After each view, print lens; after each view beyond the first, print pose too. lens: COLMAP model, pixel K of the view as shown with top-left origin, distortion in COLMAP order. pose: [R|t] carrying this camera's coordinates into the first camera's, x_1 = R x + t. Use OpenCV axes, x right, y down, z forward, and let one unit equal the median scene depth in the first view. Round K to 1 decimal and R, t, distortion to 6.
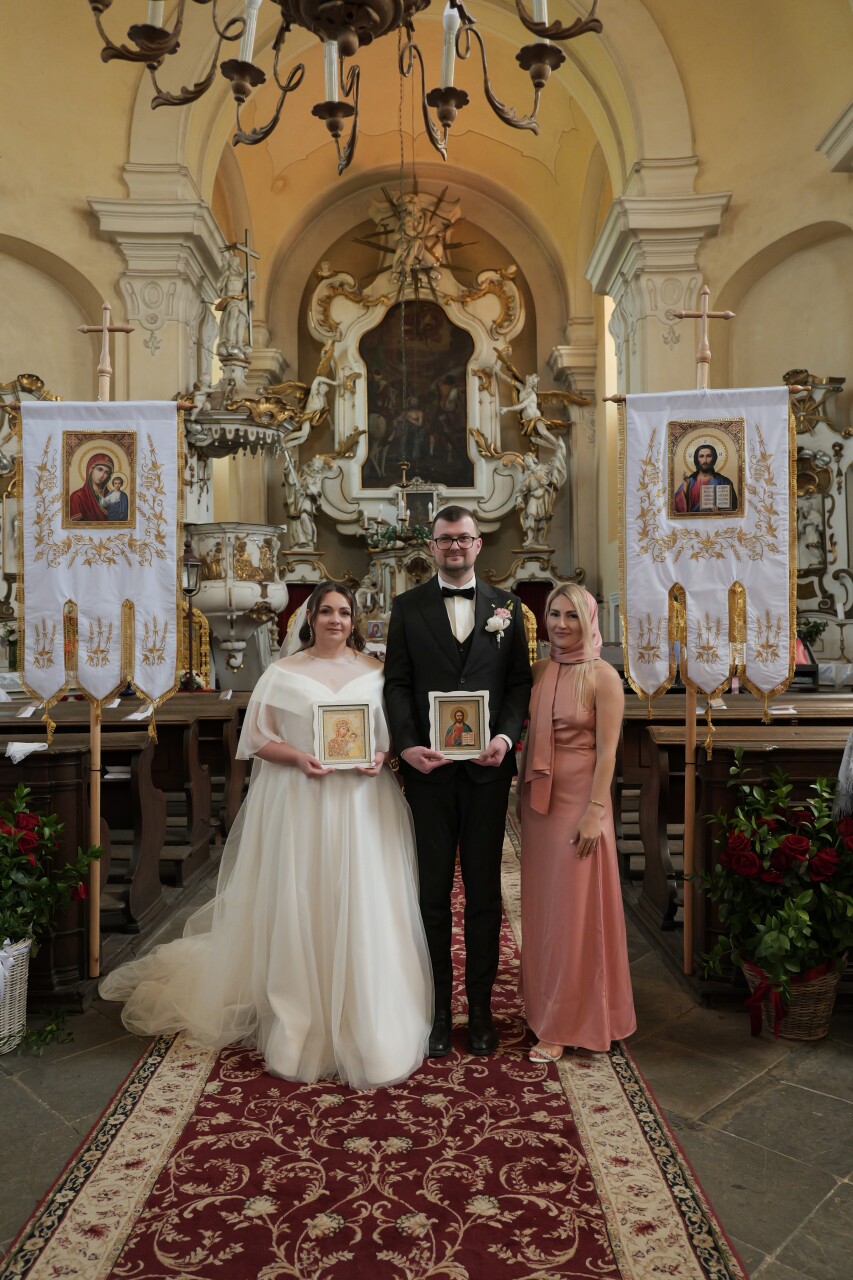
lens RADIAL K [[924.0, 0, 426.9], [0, 924.0, 639.4], [0, 0, 1]] dist [-0.009585, -0.006562]
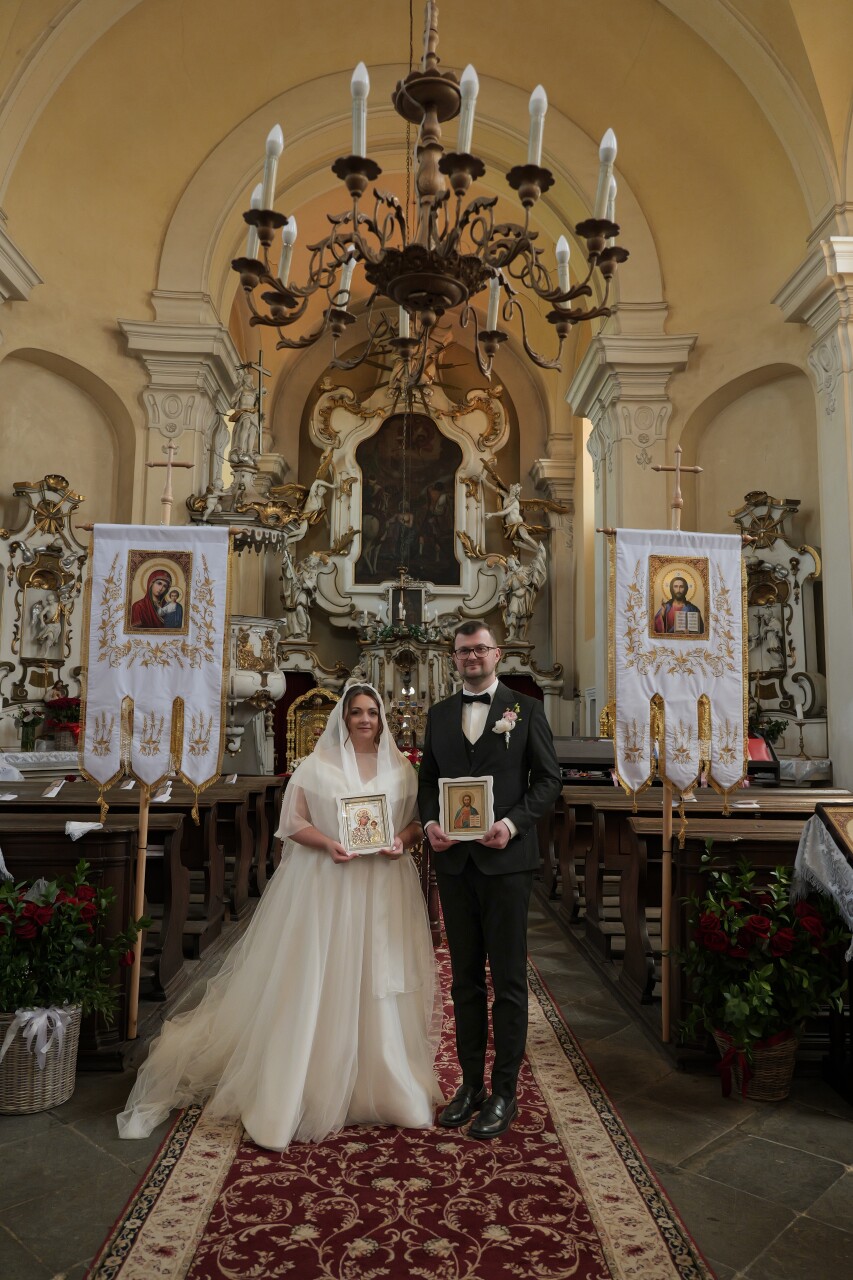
lens RADIAL K [[903.0, 0, 429.9], [0, 903.0, 633.1], [0, 0, 1]] dist [-0.018568, 0.000435]
pose [[0.999315, 0.024497, 0.027723, -0.059059], [-0.021588, 0.994676, -0.100766, -0.020523], [-0.030044, 0.100099, 0.994524, -0.164649]]
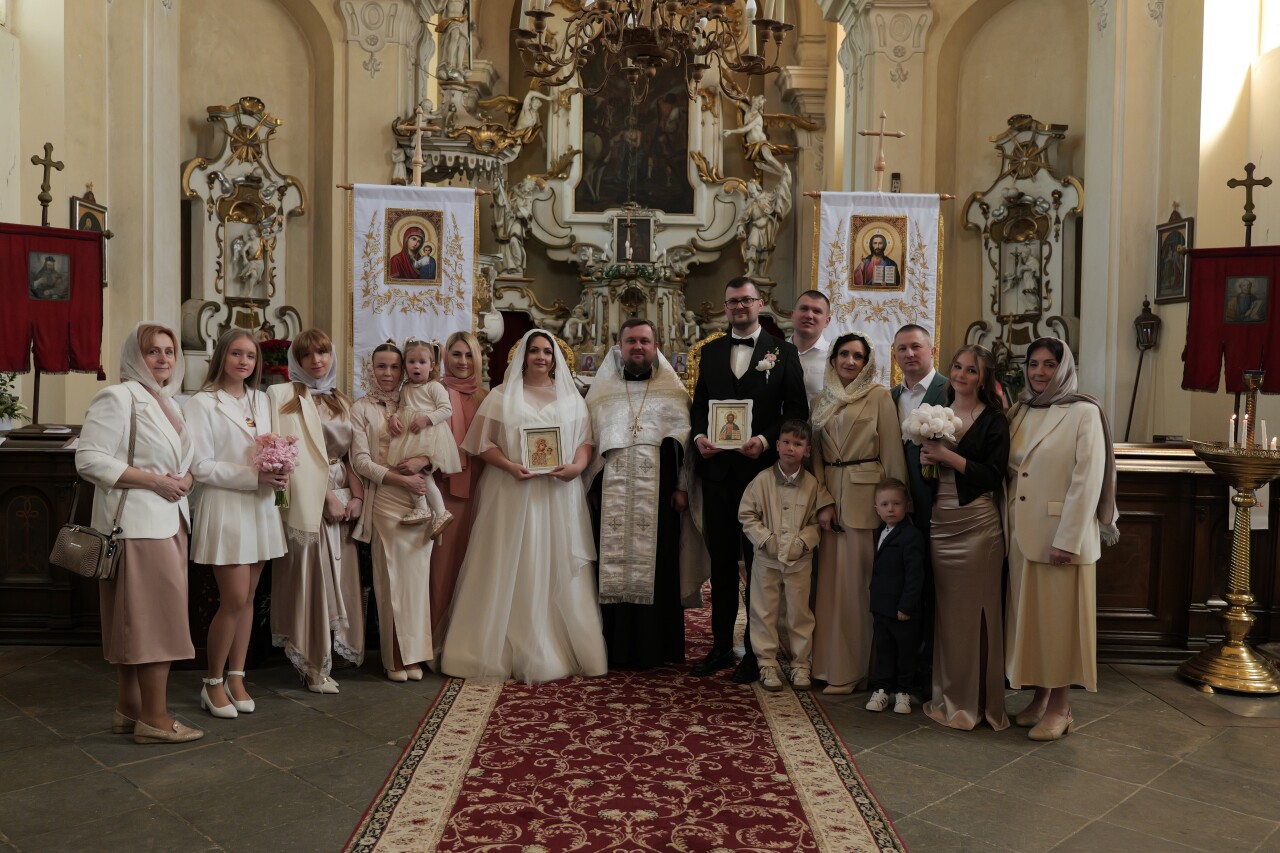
lens RADIAL K [[1108.3, 0, 635.2], [0, 1108.3, 421.3], [0, 0, 1]] dist [-0.010689, 0.003834]
pose [[0.999614, 0.026625, 0.007891, -0.062263], [-0.026946, 0.998671, 0.043933, -0.005927], [-0.006711, -0.044128, 0.999003, -0.742647]]
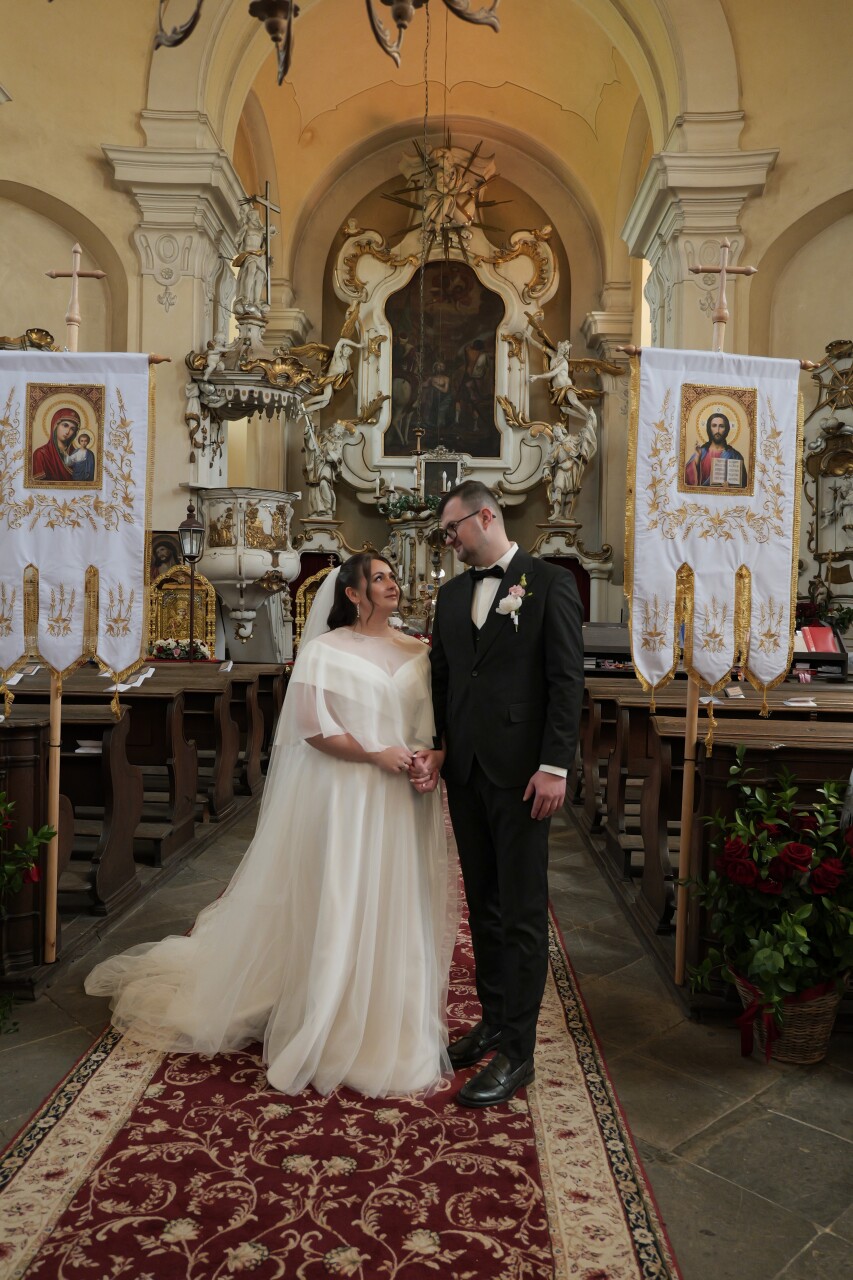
lens RADIAL K [[938.9, 0, 430.9], [0, 938.9, 639.9], [0, 0, 1]] dist [-0.012010, -0.004639]
pose [[0.999169, 0.029547, -0.028070, 0.062611], [-0.028721, 0.999156, 0.029373, -0.007272], [0.028914, -0.028542, 0.999174, 0.073221]]
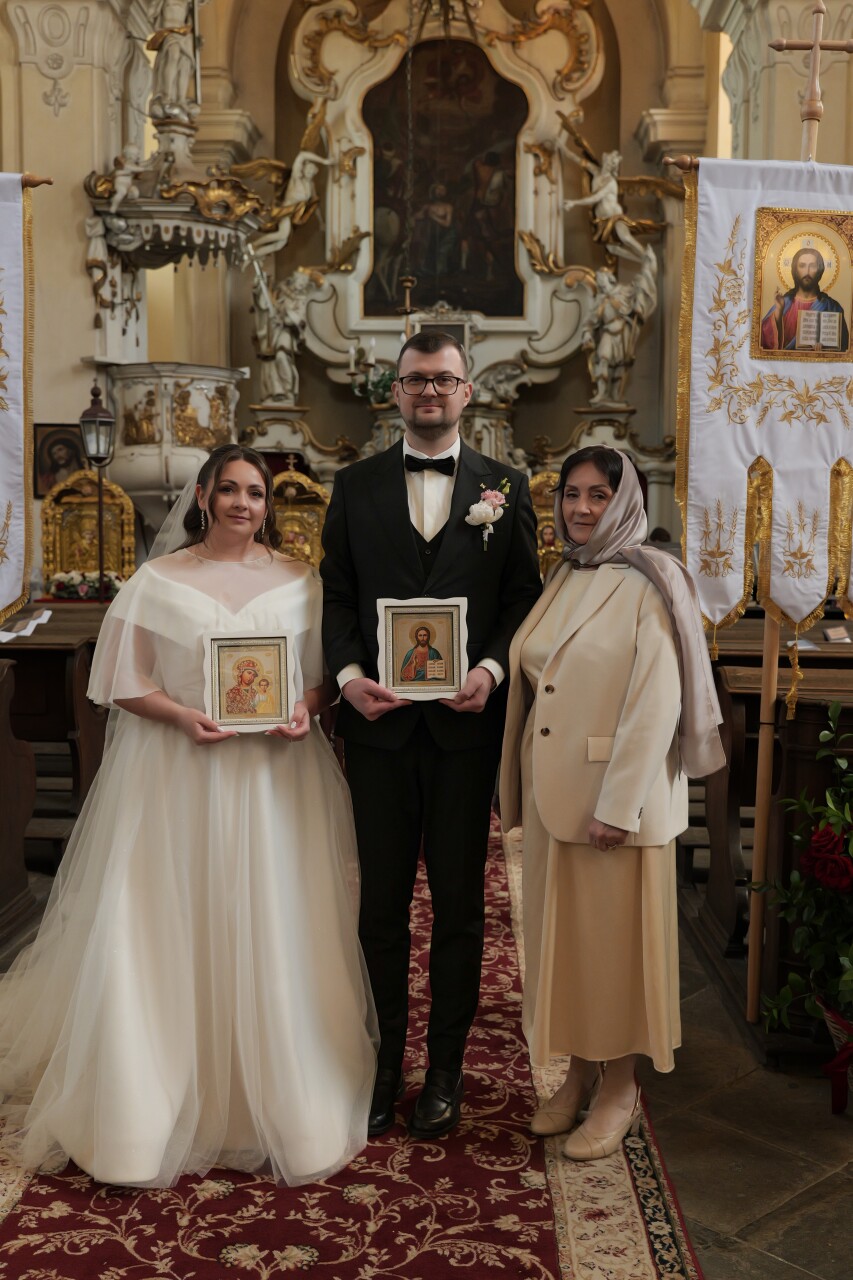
lens RADIAL K [[1276.9, 0, 434.1], [0, 1276.9, 648.3], [0, 0, 1]] dist [0.004427, -0.030718]
pose [[0.999399, 0.020471, -0.027986, 0.081347], [-0.017892, 0.995827, 0.089494, -0.002365], [0.029701, -0.088939, 0.995594, 0.068054]]
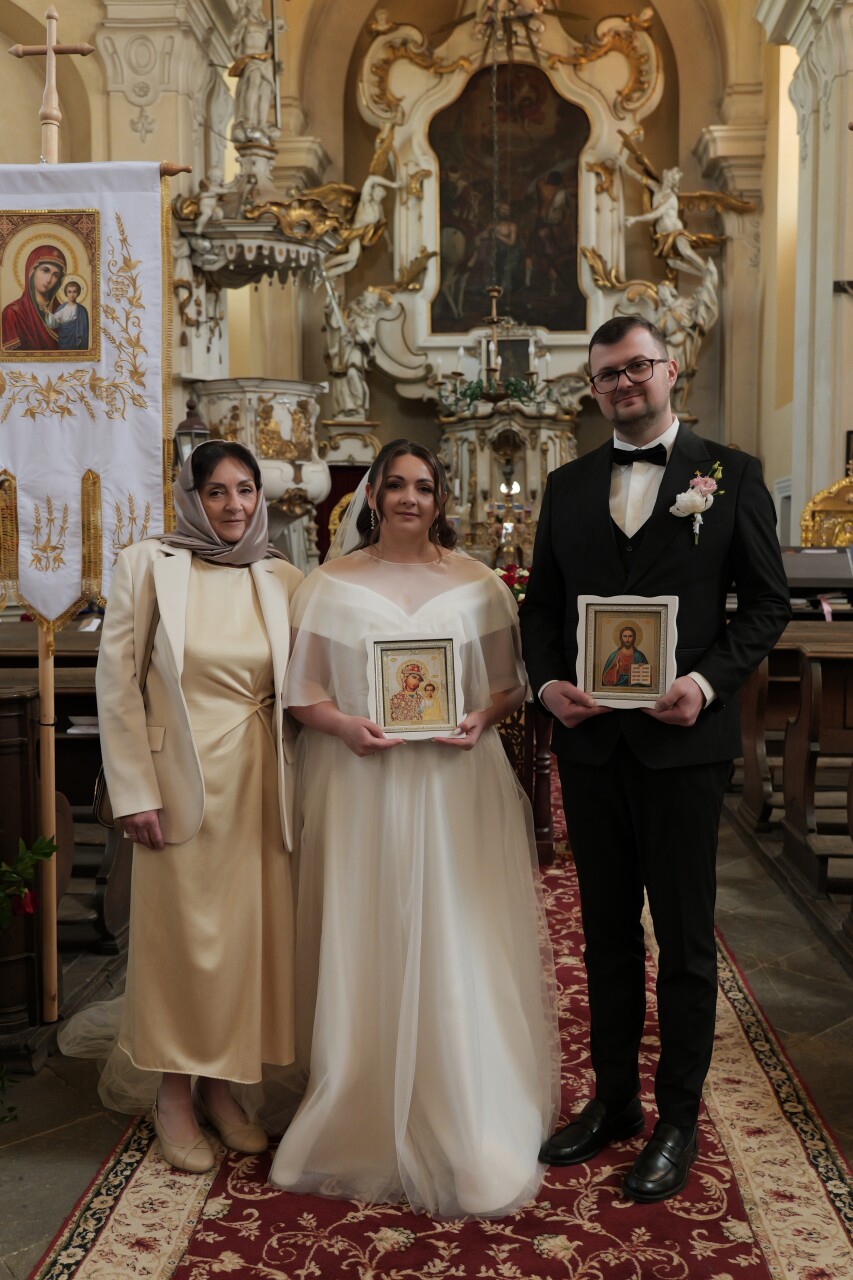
lens RADIAL K [[1206.9, 0, 422.6], [0, 1206.9, 646.4], [0, 0, 1]] dist [0.007172, -0.029843]
pose [[0.997321, 0.013277, -0.071937, -0.027904], [-0.007228, 0.996464, 0.083705, 0.011185], [0.072794, -0.082960, 0.993891, 0.185652]]
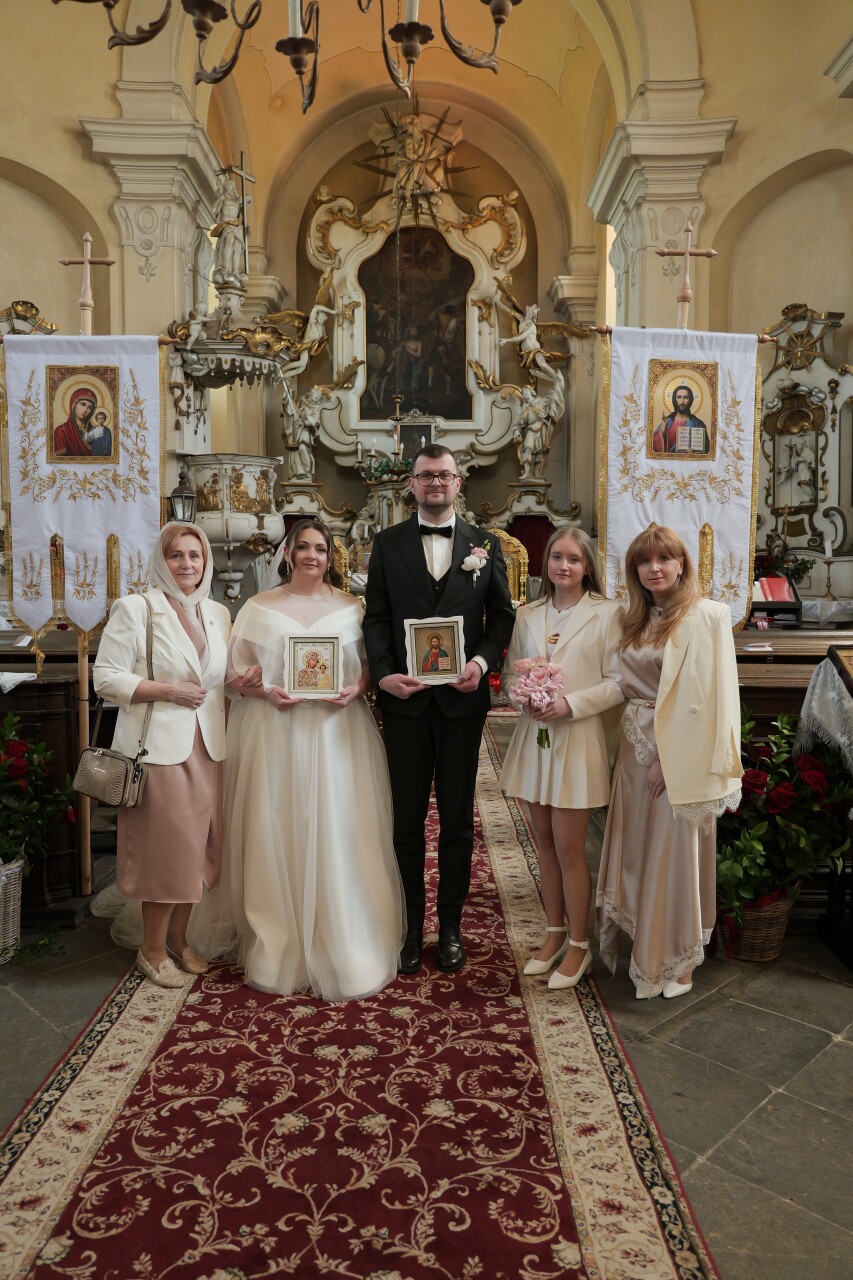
lens RADIAL K [[911.1, 0, 427.0], [0, 911.1, 639.9], [0, 0, 1]] dist [-0.010427, -0.002340]
pose [[0.999941, 0.010687, -0.001885, 0.034381], [-0.010512, 0.997012, 0.076522, -0.009373], [0.002697, -0.076498, 0.997066, -0.014185]]
